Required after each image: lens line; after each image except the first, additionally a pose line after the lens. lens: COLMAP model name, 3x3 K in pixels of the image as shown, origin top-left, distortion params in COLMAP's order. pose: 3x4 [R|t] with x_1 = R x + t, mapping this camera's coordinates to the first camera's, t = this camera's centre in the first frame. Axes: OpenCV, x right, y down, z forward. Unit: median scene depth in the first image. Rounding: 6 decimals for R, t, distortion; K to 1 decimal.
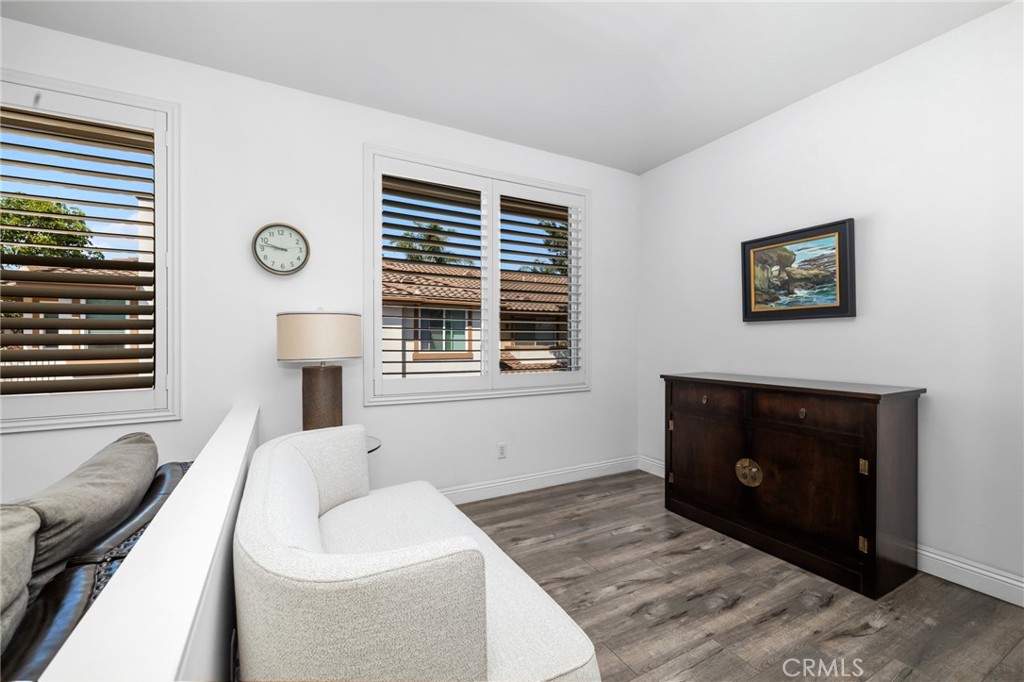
lens RADIAL K [[434.0, 0, 510.6], [0, 434.0, 338.6], [0, 0, 1]] dist [0.000140, -0.000312]
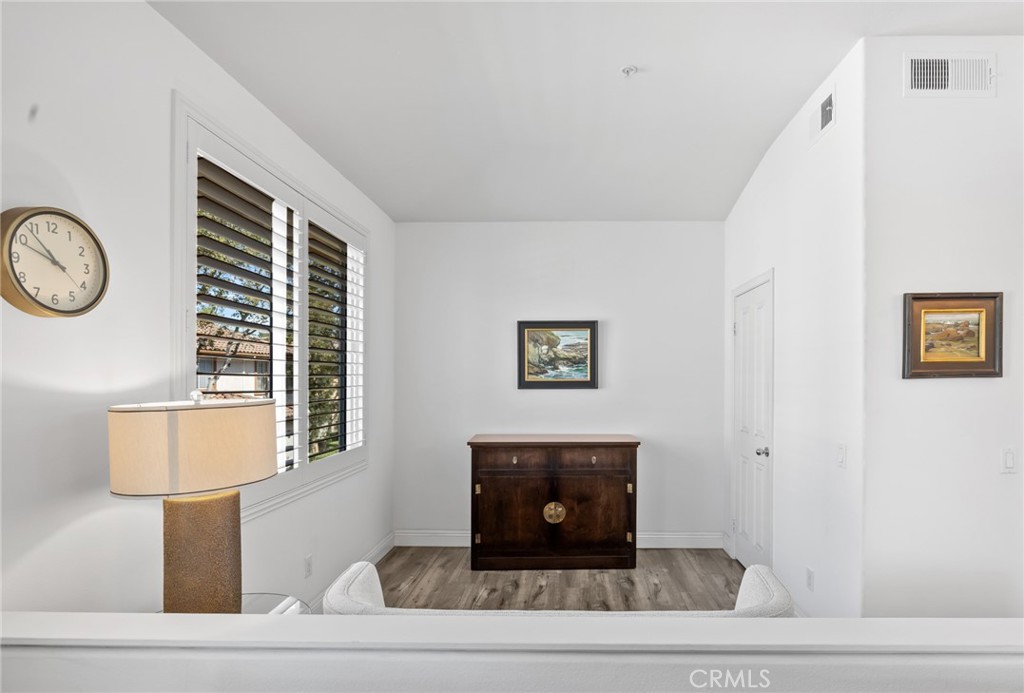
lens RADIAL K [[542.3, 0, 572.8], [0, 542.3, 382.4], [0, 0, 1]] dist [0.001388, -0.000060]
pose [[0.458412, -0.008868, 0.888696, -0.768621], [-0.001993, 0.999937, 0.011006, -0.081653], [-0.888738, -0.006816, 0.458365, 0.219888]]
